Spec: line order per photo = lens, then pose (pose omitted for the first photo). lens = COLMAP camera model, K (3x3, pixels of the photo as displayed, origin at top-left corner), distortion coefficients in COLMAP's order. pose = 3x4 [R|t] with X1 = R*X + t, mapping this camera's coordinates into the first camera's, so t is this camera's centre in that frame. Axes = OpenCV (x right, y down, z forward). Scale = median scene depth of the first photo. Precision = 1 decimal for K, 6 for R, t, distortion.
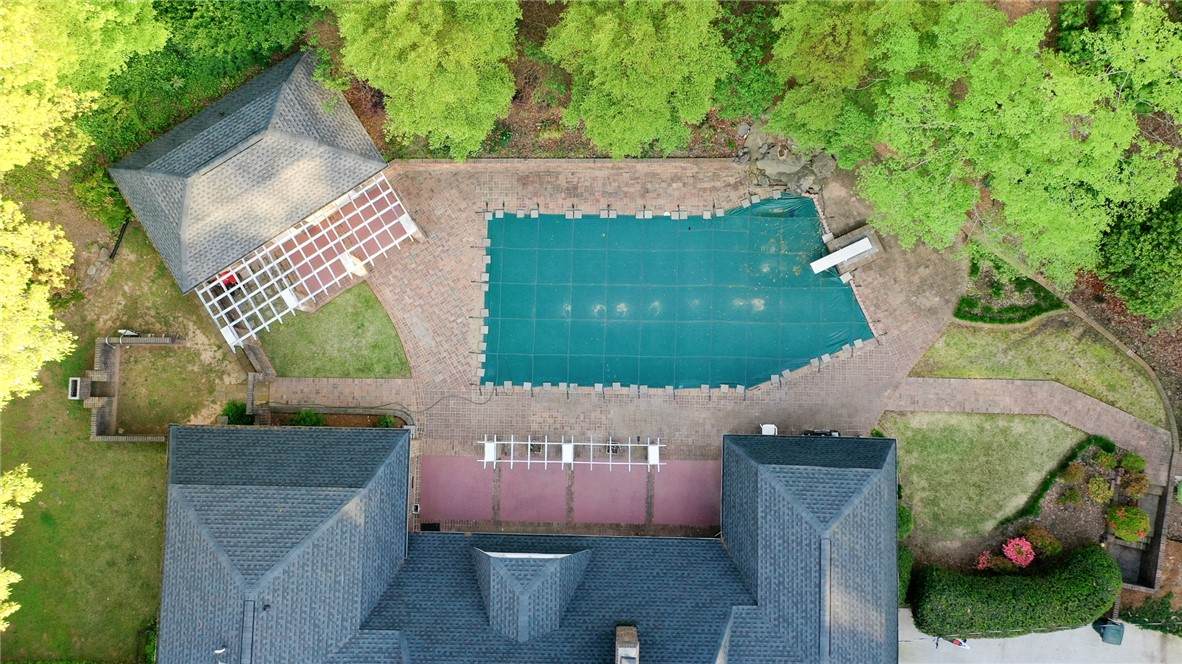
lens RADIAL K [[939.2, 0, 591.0], [0, 939.2, 332.0], [0, 0, 1]] dist [0.024883, -0.001135]
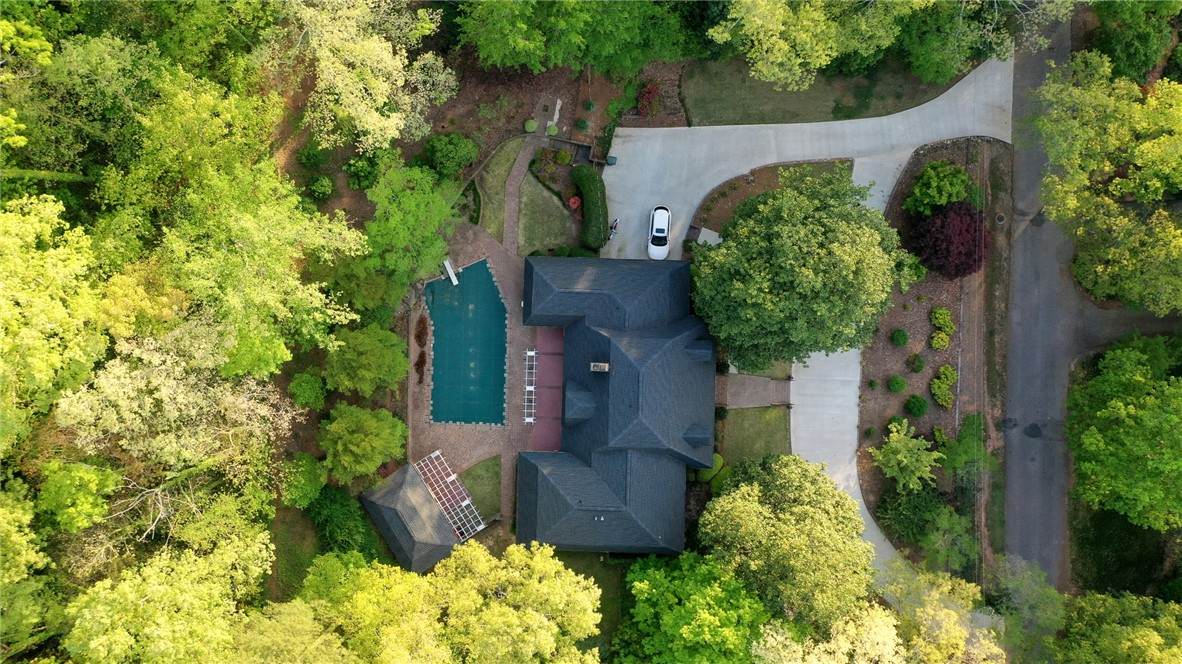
lens RADIAL K [[939.2, 0, 591.0], [0, 939.2, 332.0], [0, 0, 1]] dist [0.024883, -0.001135]
pose [[0.007404, -0.999179, 0.039831, 0.023940], [0.998341, 0.009661, 0.056762, 0.138683], [-0.057100, 0.039344, 0.997593, -1.381441]]
